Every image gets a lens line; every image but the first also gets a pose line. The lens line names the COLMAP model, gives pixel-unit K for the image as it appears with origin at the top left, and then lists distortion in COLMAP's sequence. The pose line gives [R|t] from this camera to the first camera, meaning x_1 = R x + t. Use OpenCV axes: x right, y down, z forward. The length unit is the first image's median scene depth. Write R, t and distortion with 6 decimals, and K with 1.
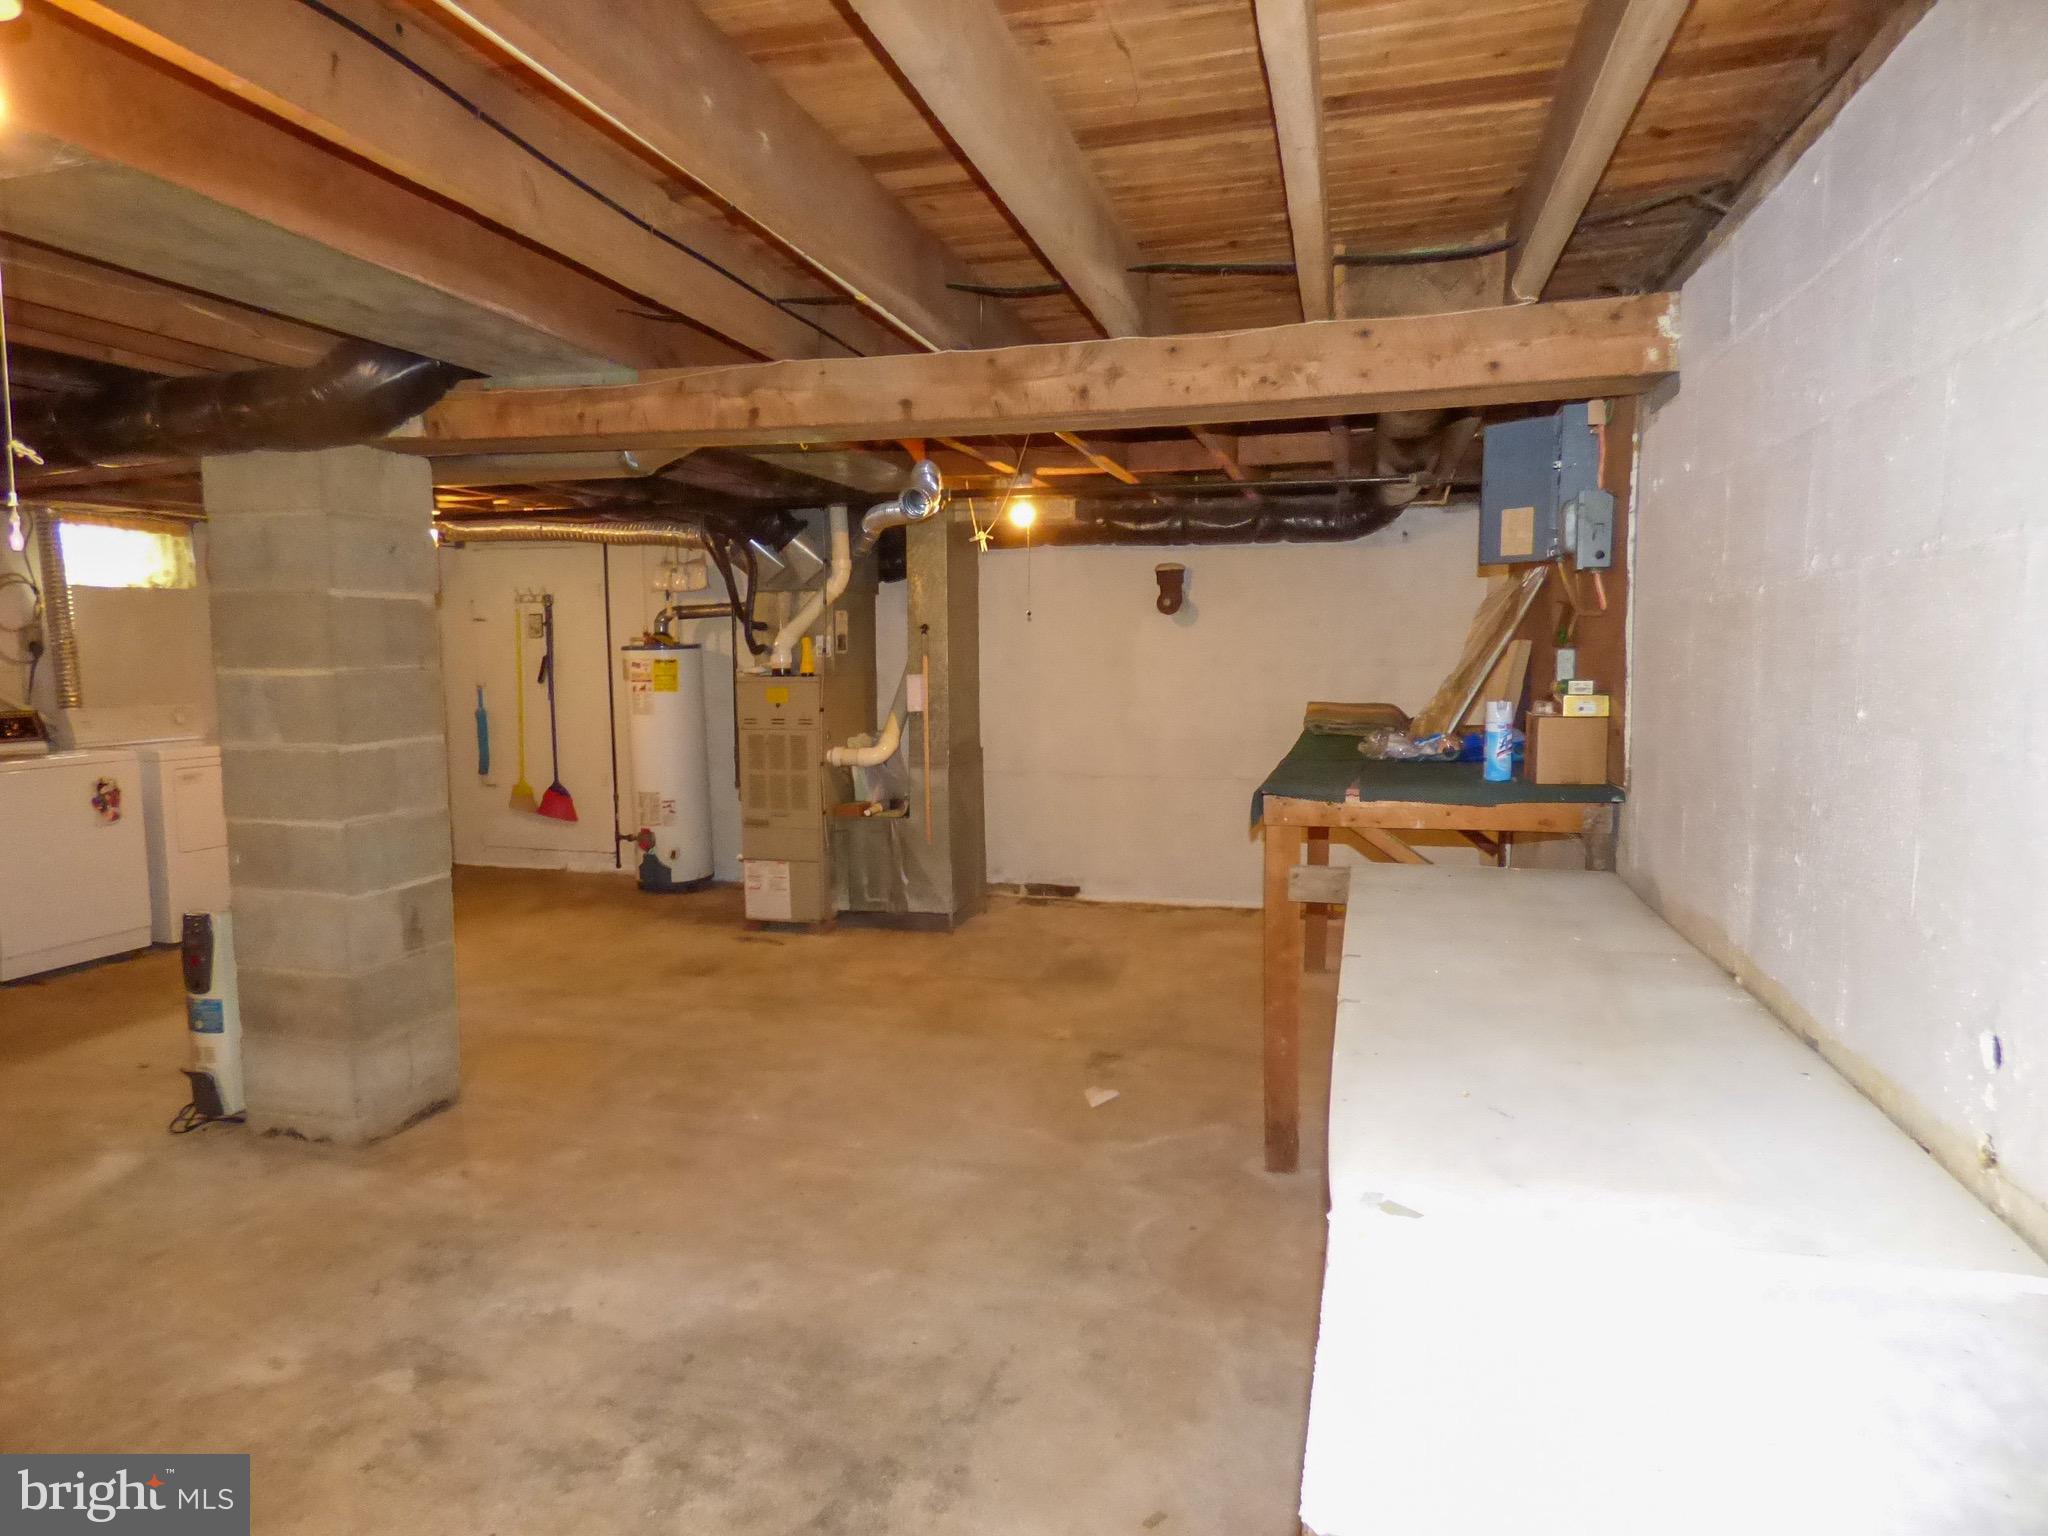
lens RADIAL K [[1250.2, 0, 1024.0], [0, 1250.2, 768.0], [0, 0, 1]] dist [0.002135, -0.000138]
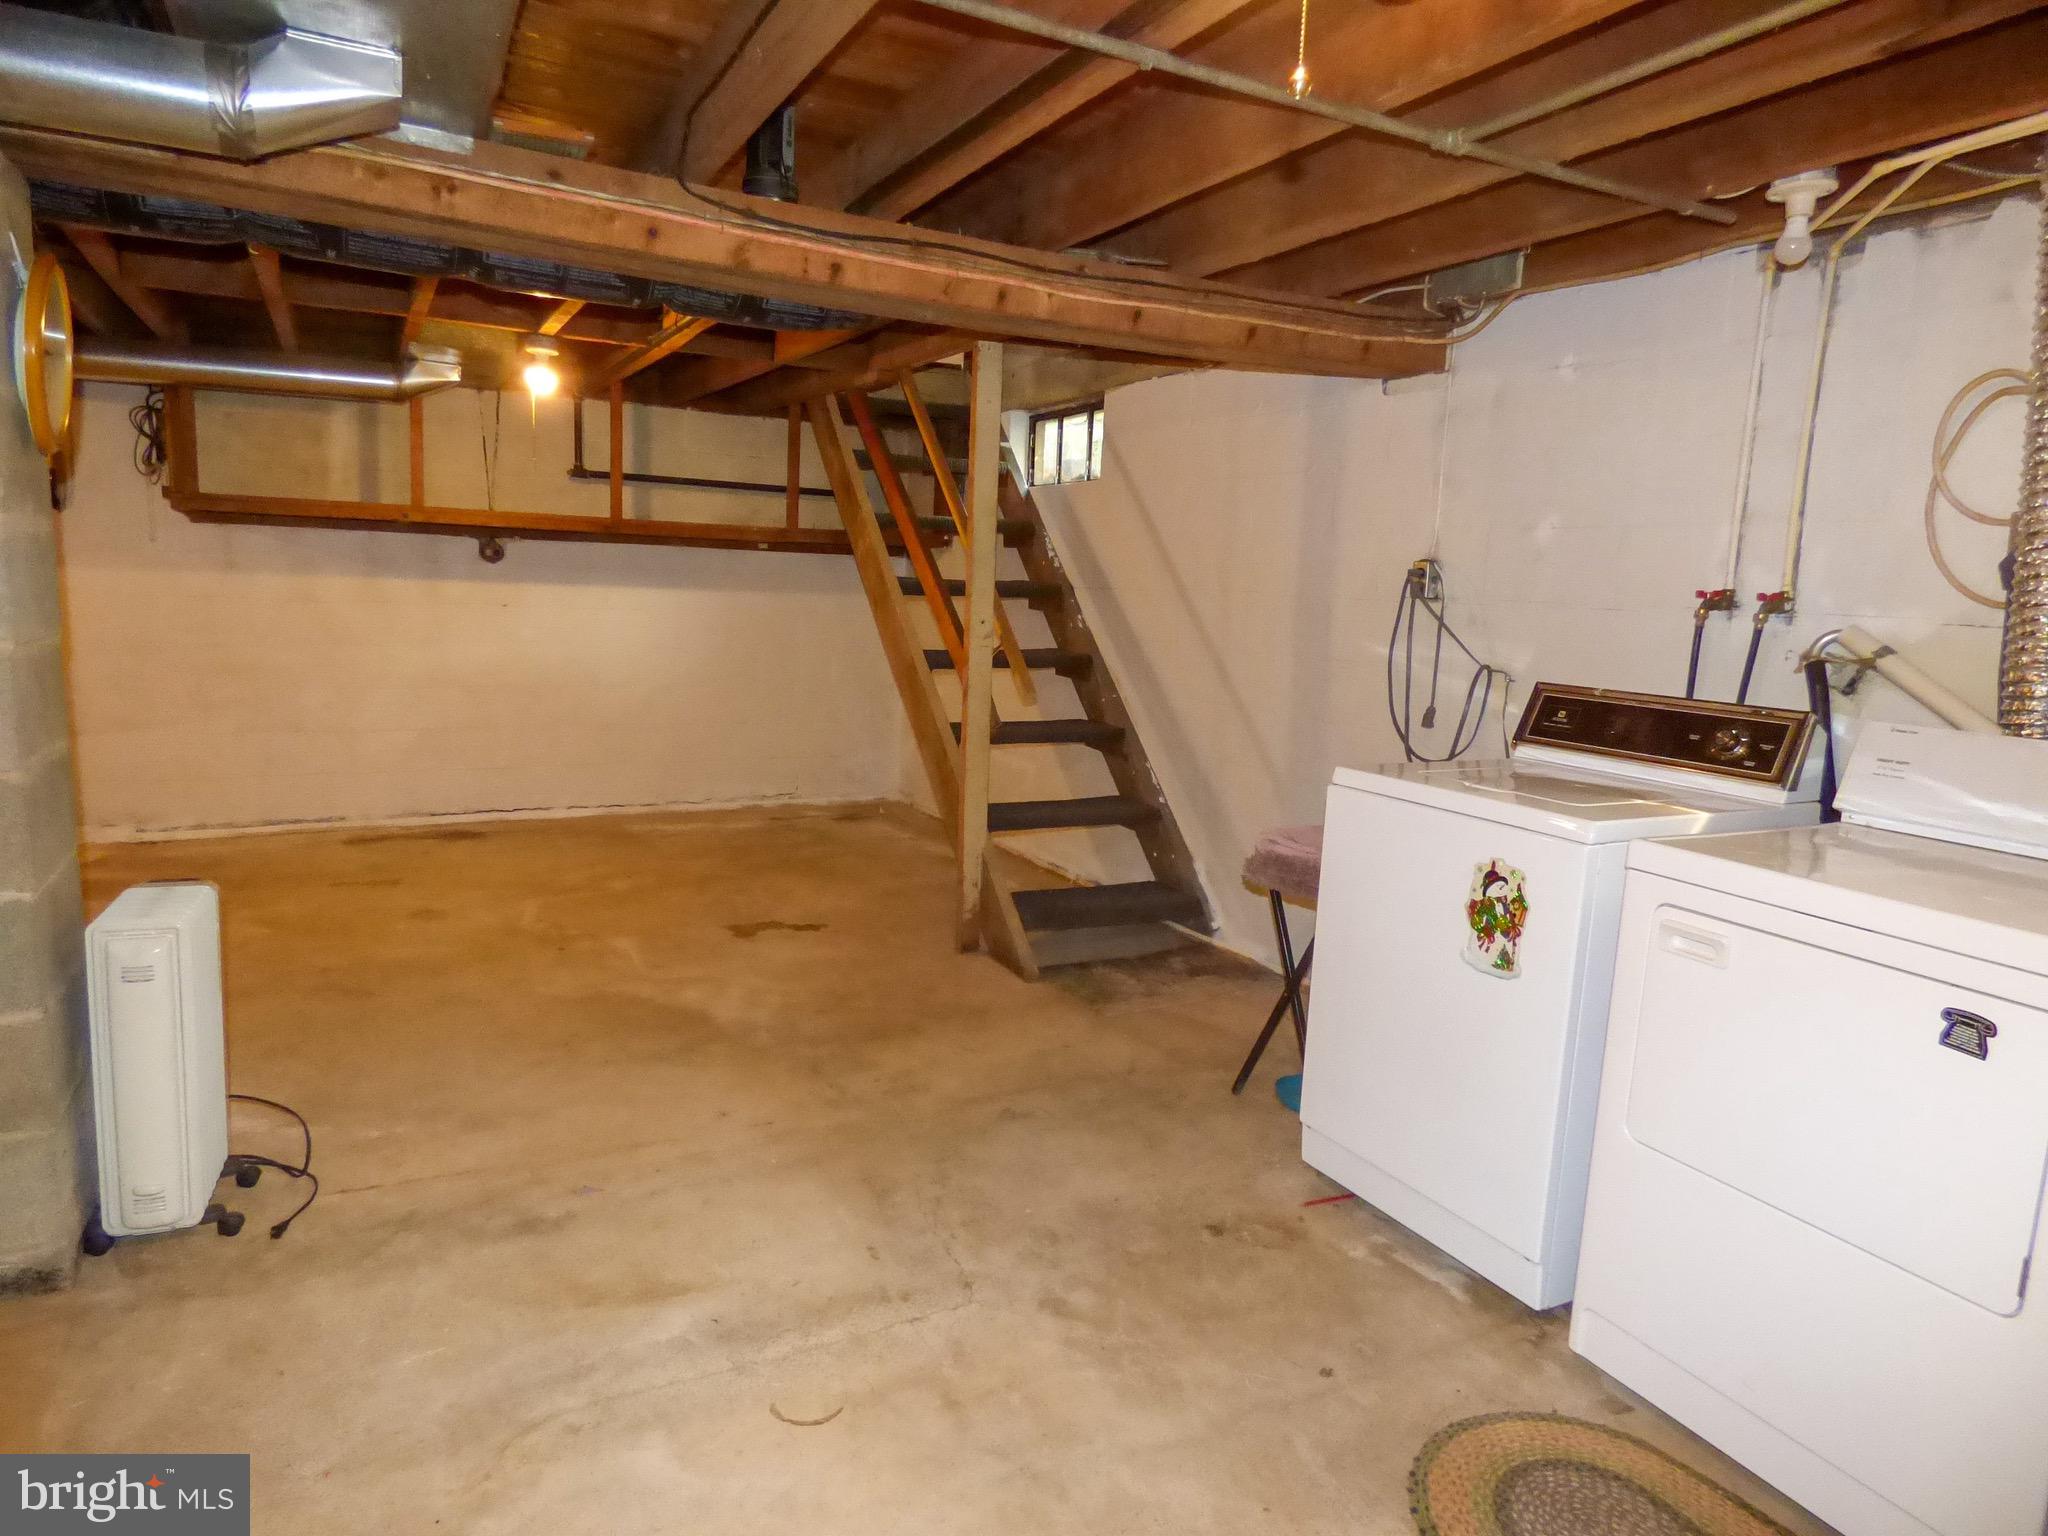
lens RADIAL K [[1250.2, 0, 1024.0], [0, 1250.2, 768.0], [0, 0, 1]] dist [0.002135, -0.000138]
pose [[-0.721495, 0.086014, -0.687056, -0.309946], [-0.095651, 0.970360, 0.221927, -0.089493], [0.685781, 0.225837, -0.691883, 1.061991]]
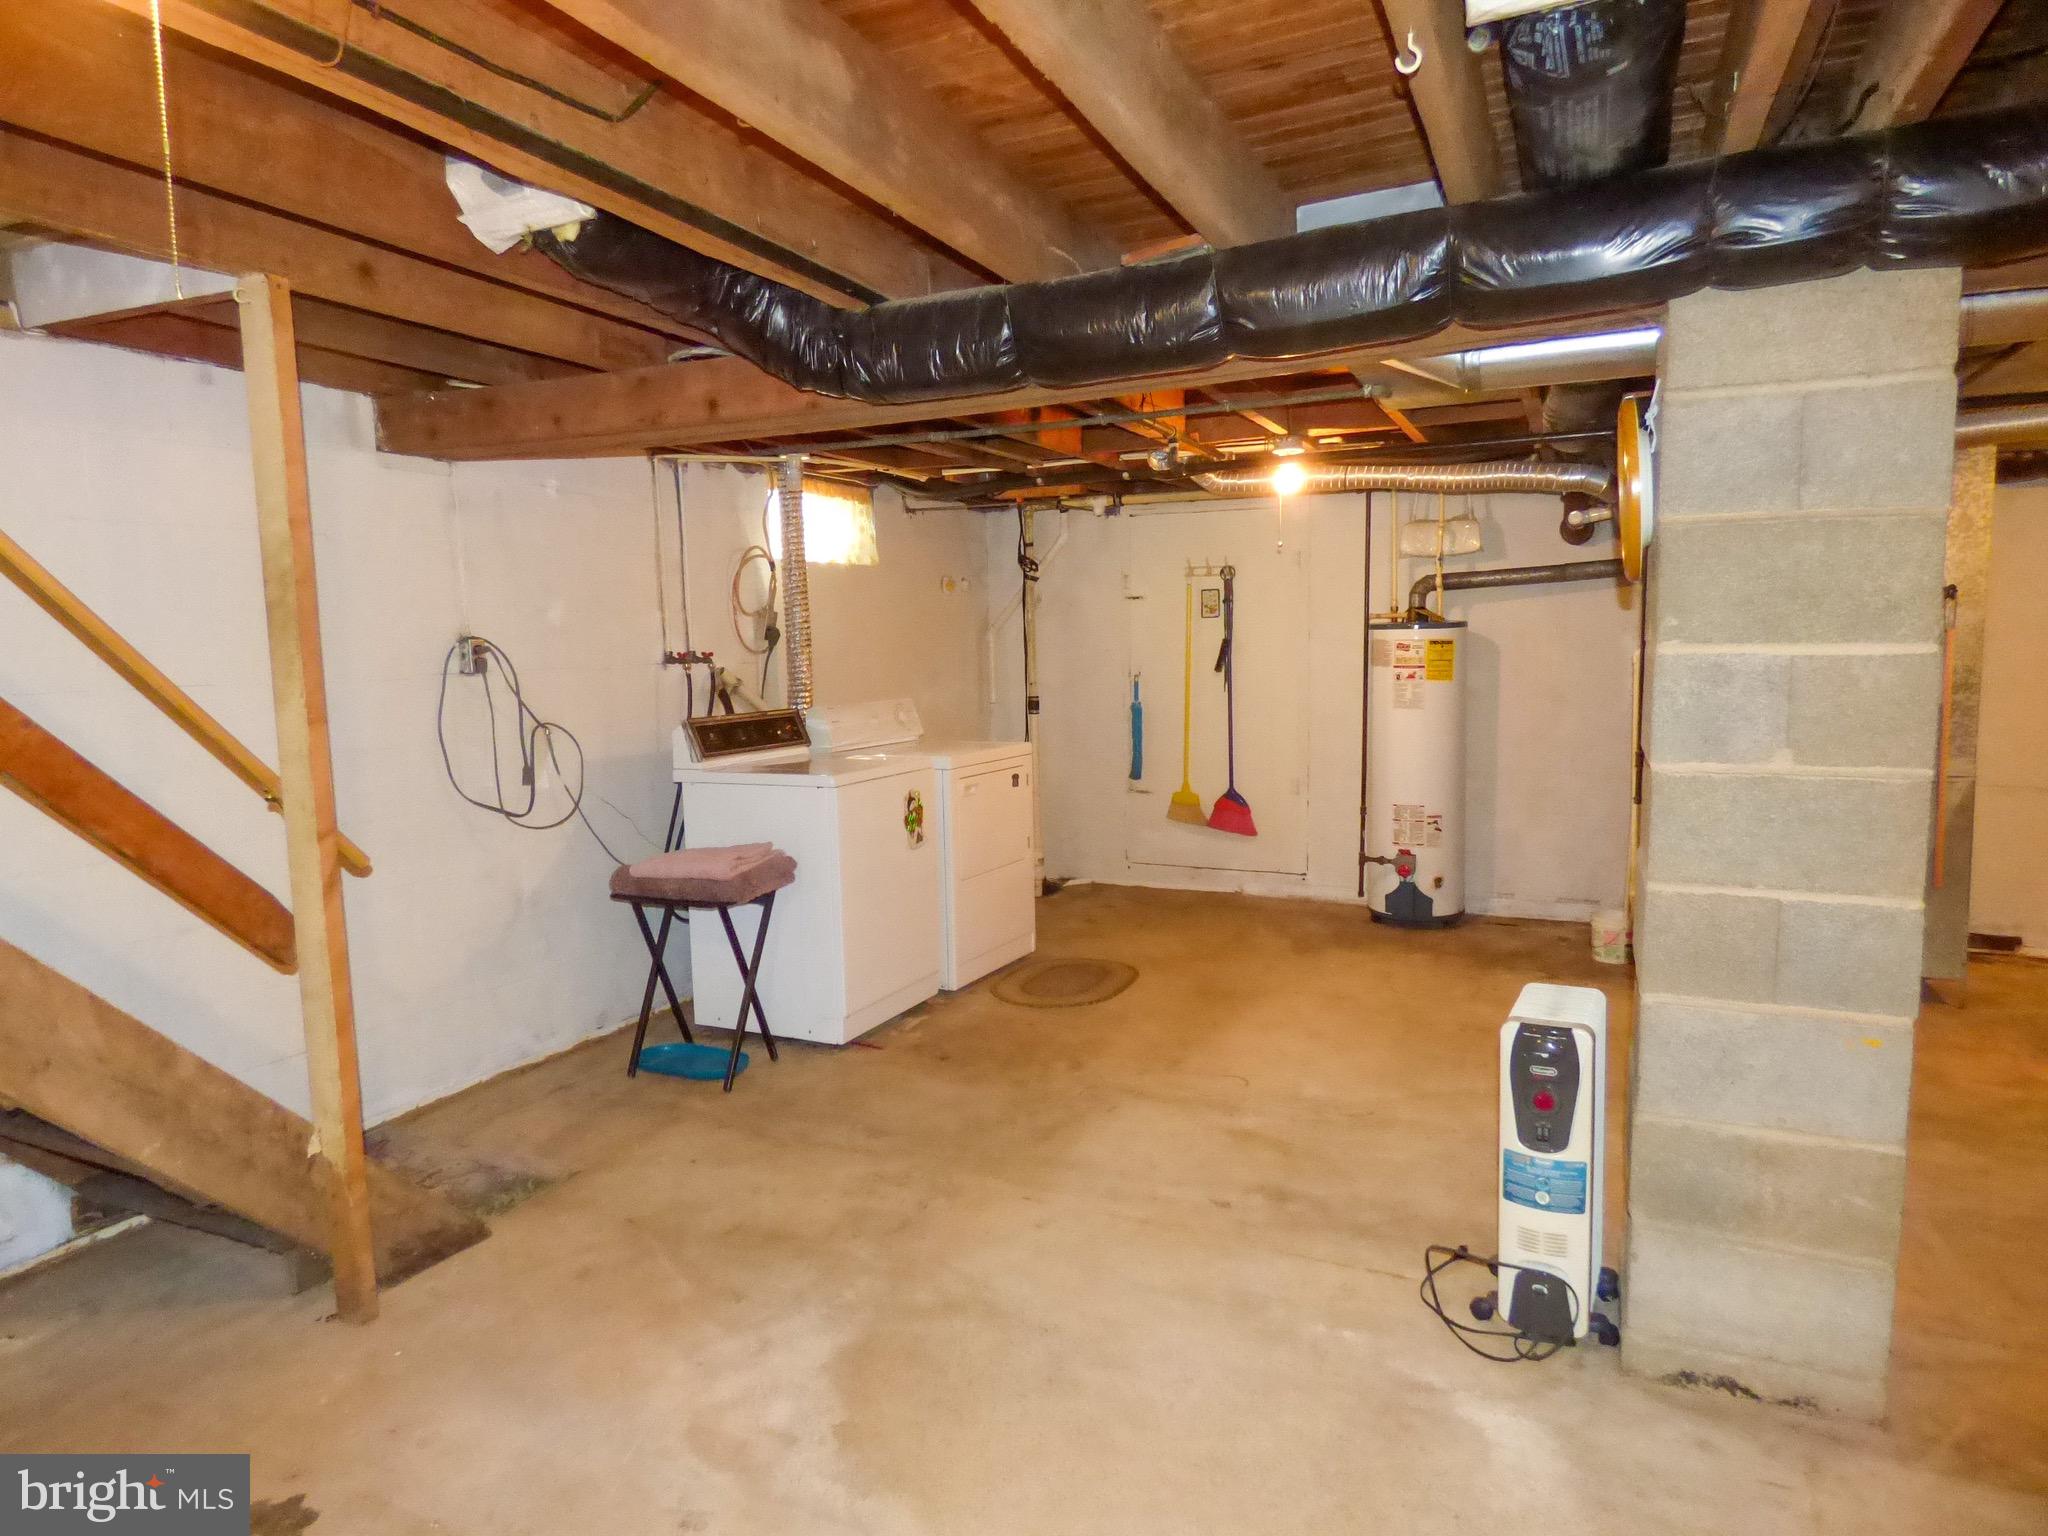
lens RADIAL K [[1250.2, 0, 1024.0], [0, 1250.2, 768.0], [0, 0, 1]] dist [0.002135, -0.000138]
pose [[0.987364, 0.003079, -0.158439, -0.484898], [-0.001566, 0.999952, 0.009668, -0.013702], [0.158462, -0.009298, 0.987321, 0.188859]]
